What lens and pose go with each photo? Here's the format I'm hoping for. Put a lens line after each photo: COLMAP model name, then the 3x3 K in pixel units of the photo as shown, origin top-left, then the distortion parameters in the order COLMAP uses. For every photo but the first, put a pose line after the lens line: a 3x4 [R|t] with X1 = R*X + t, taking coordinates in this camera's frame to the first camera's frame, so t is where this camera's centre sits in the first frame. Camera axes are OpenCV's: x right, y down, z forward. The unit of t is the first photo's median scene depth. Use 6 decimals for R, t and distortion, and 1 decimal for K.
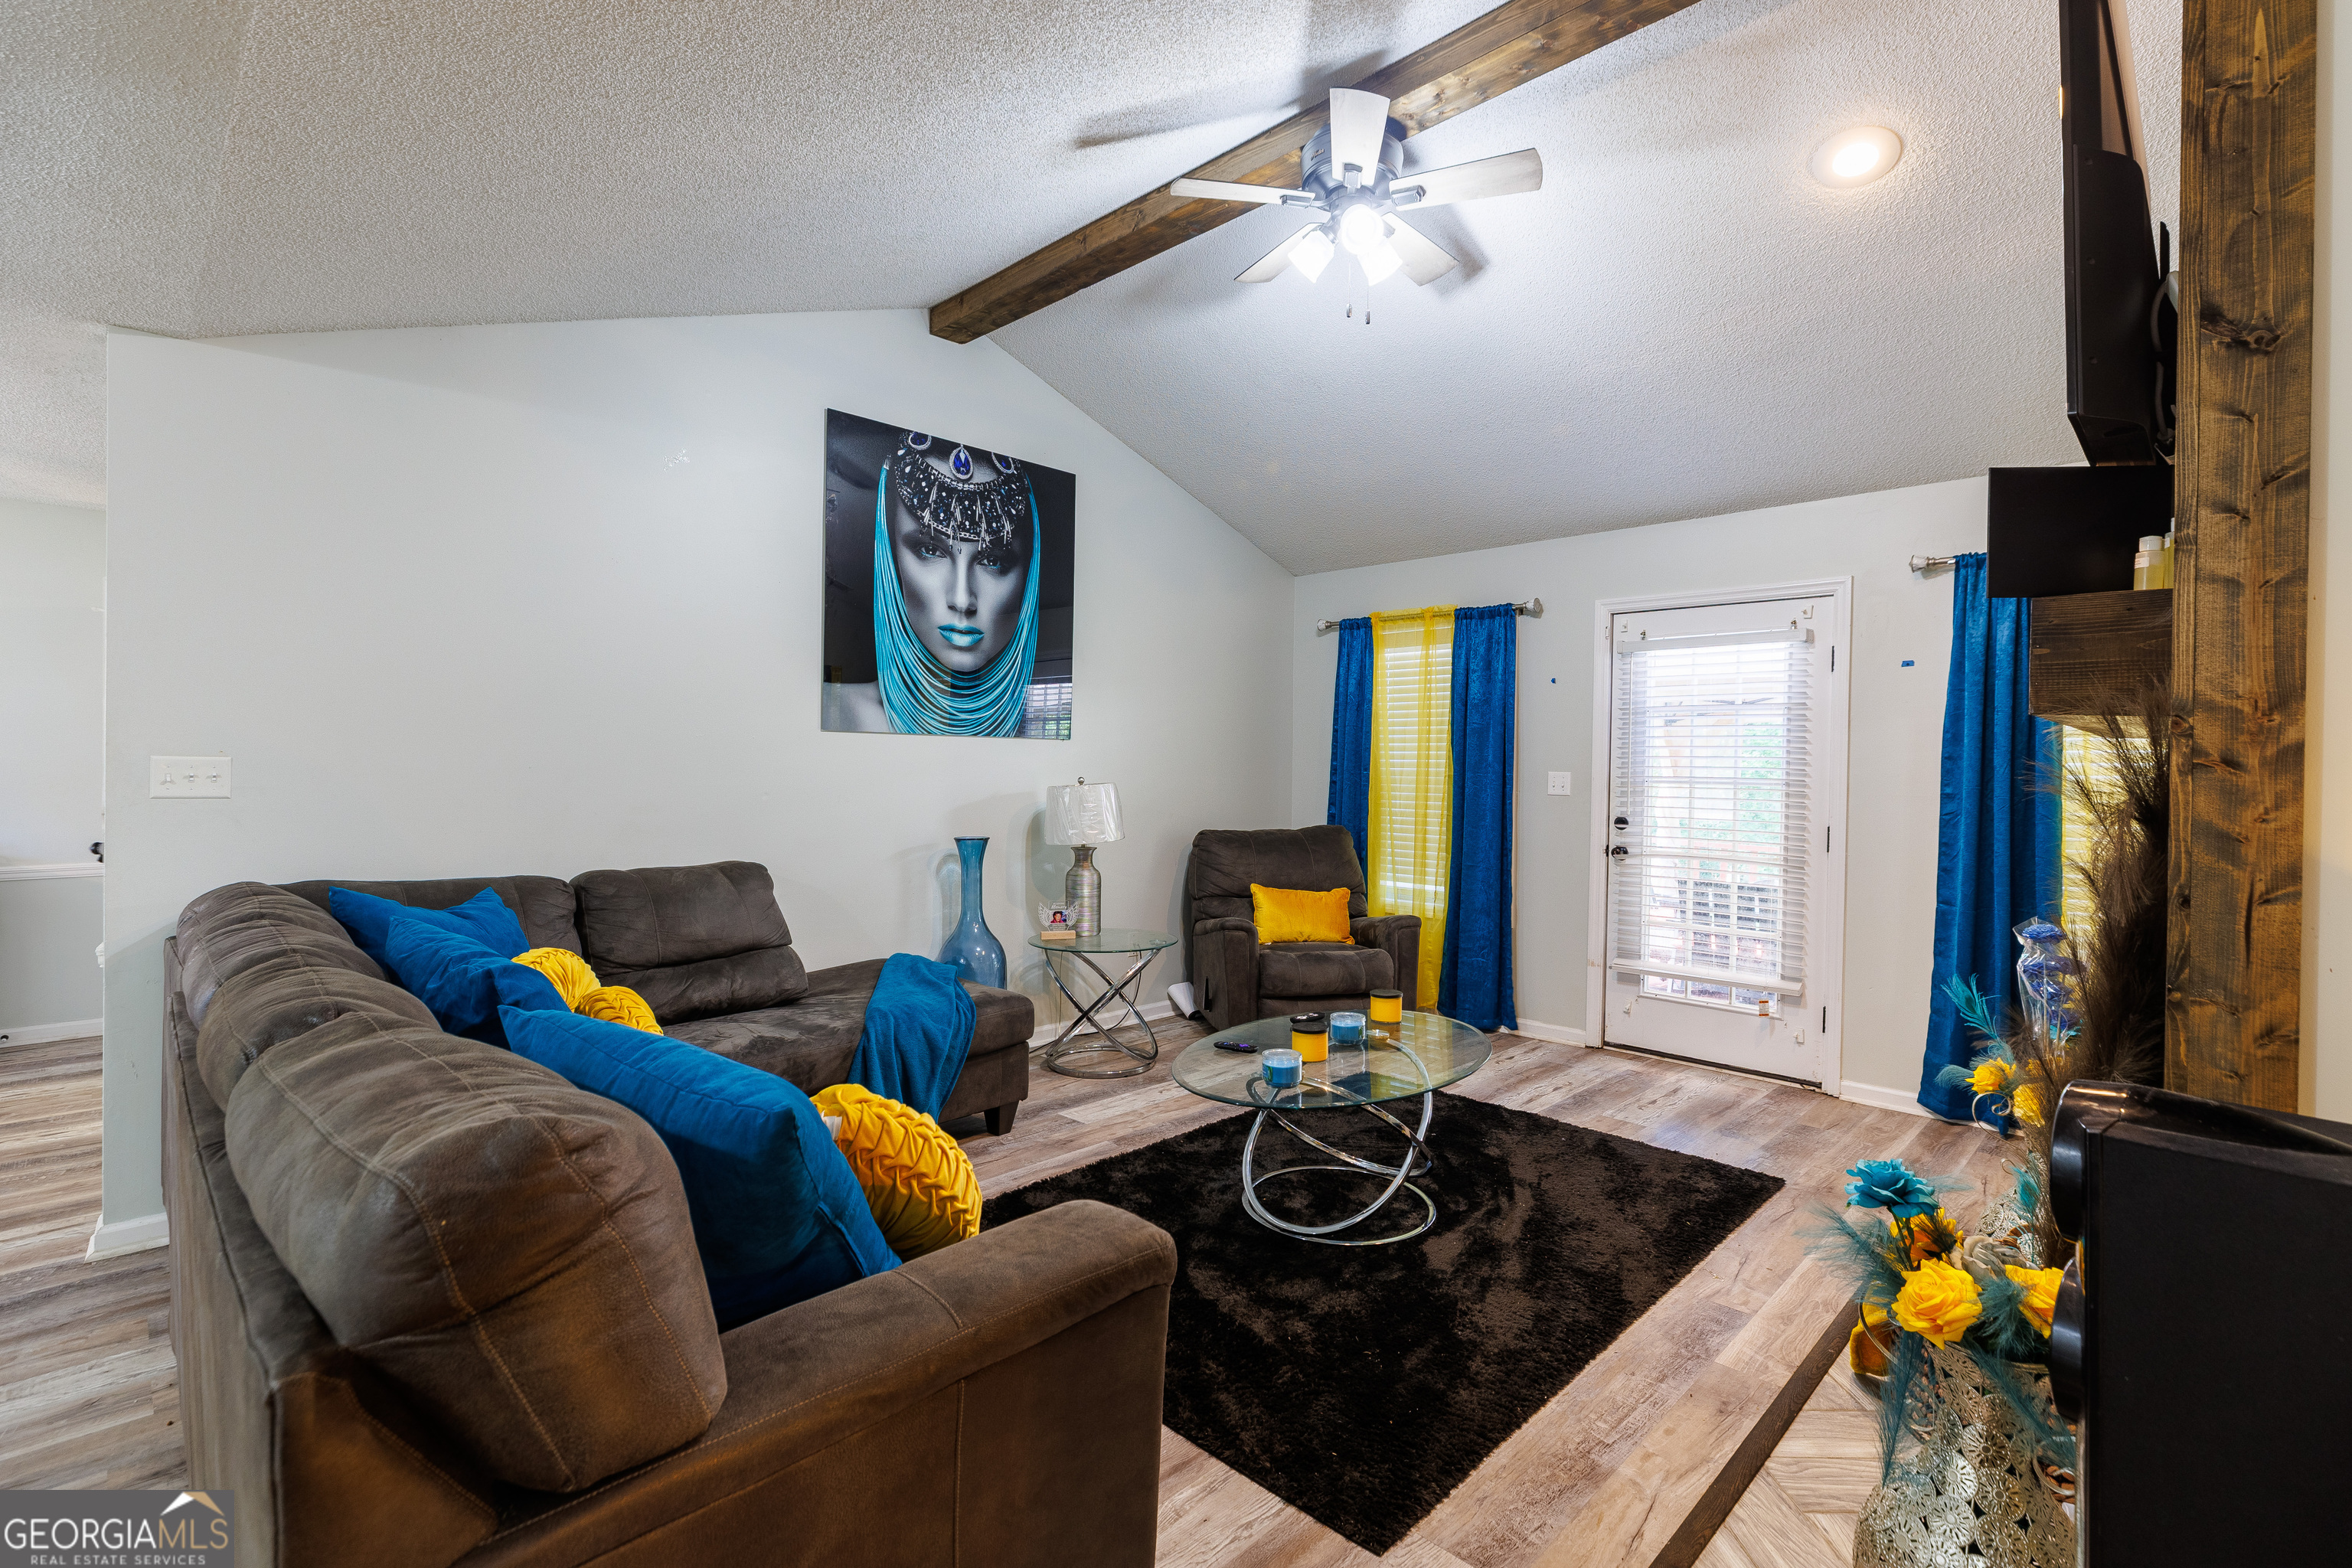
lens RADIAL K [[1068.3, 0, 1178.8], [0, 1068.3, 766.1], [0, 0, 1]] dist [-0.002637, -0.000444]
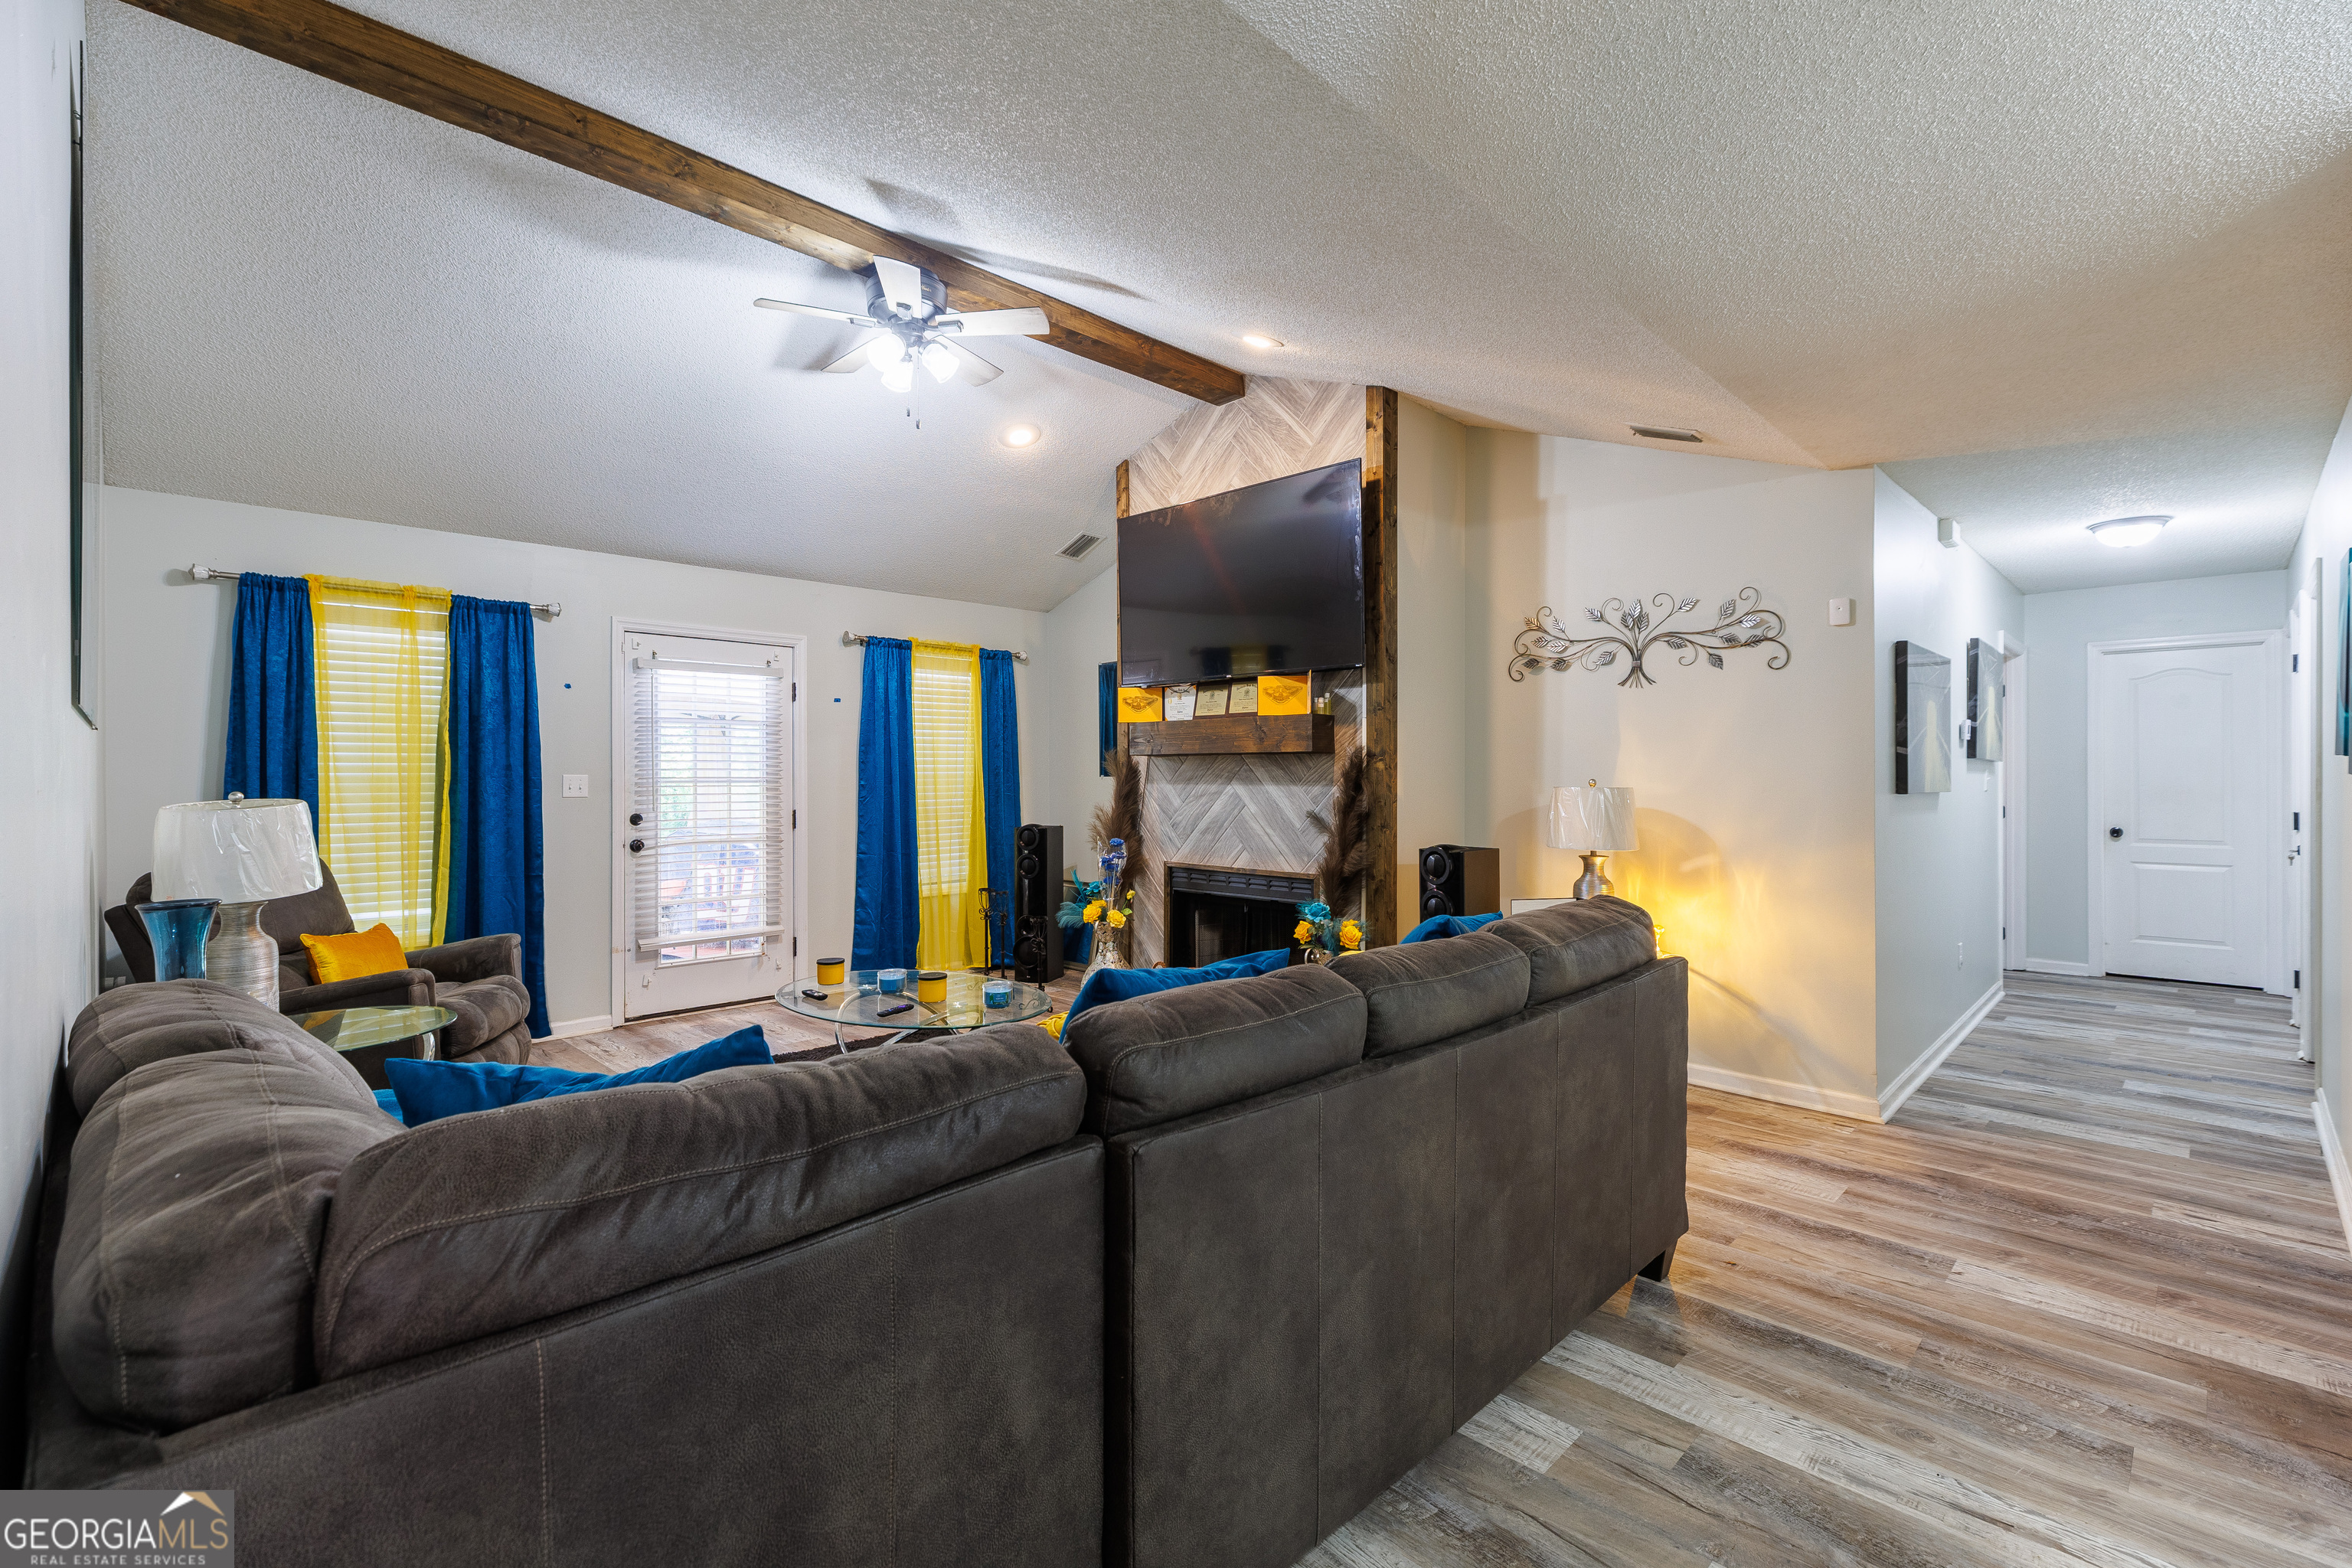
lens RADIAL K [[1068.3, 0, 1182.4], [0, 1068.3, 775.5], [0, 0, 1]] dist [-0.002637, -0.000444]
pose [[-0.007045, -0.015244, 0.999859, -0.721866], [0.001525, 0.999882, 0.015255, -0.009636], [-0.999974, 0.001632, -0.007021, 0.442183]]
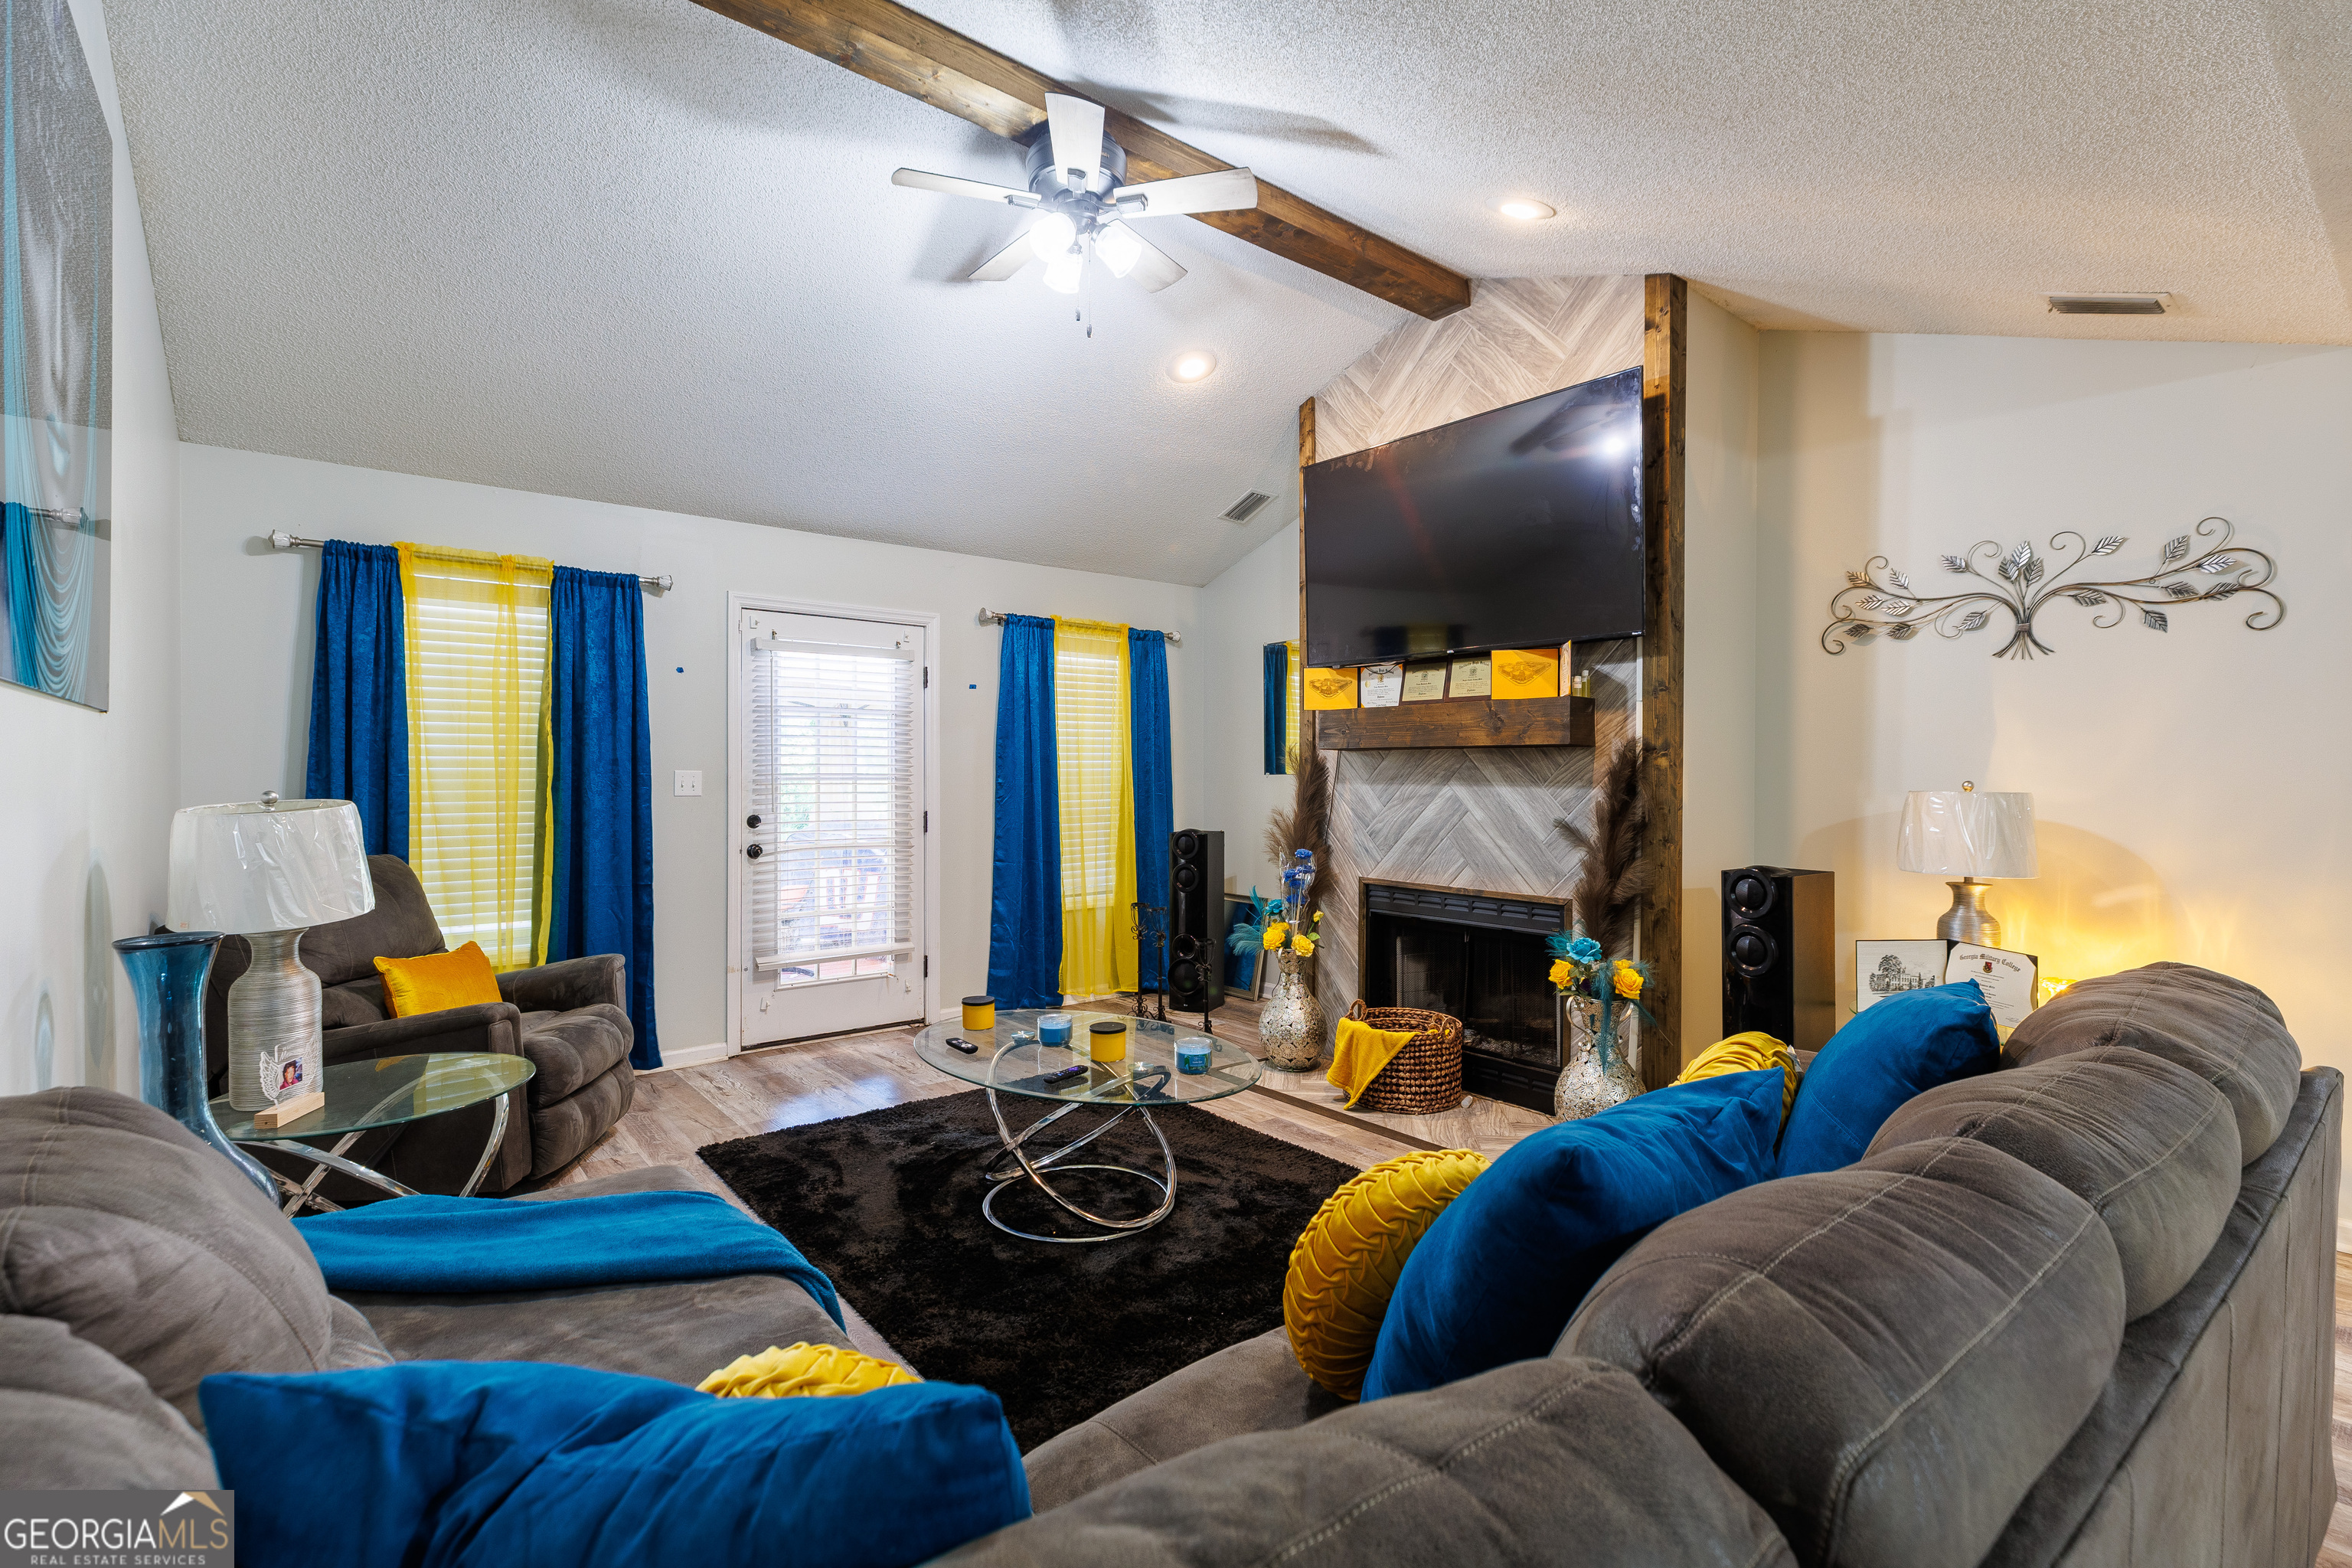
lens RADIAL K [[1068.3, 0, 1167.6], [0, 1068.3, 775.8], [0, 0, 1]] dist [-0.002637, -0.000444]
pose [[0.102243, -0.018132, 0.994594, -0.540253], [-0.000337, 0.999833, 0.018262, -0.007706], [-0.994759, -0.002202, 0.102220, 0.526509]]
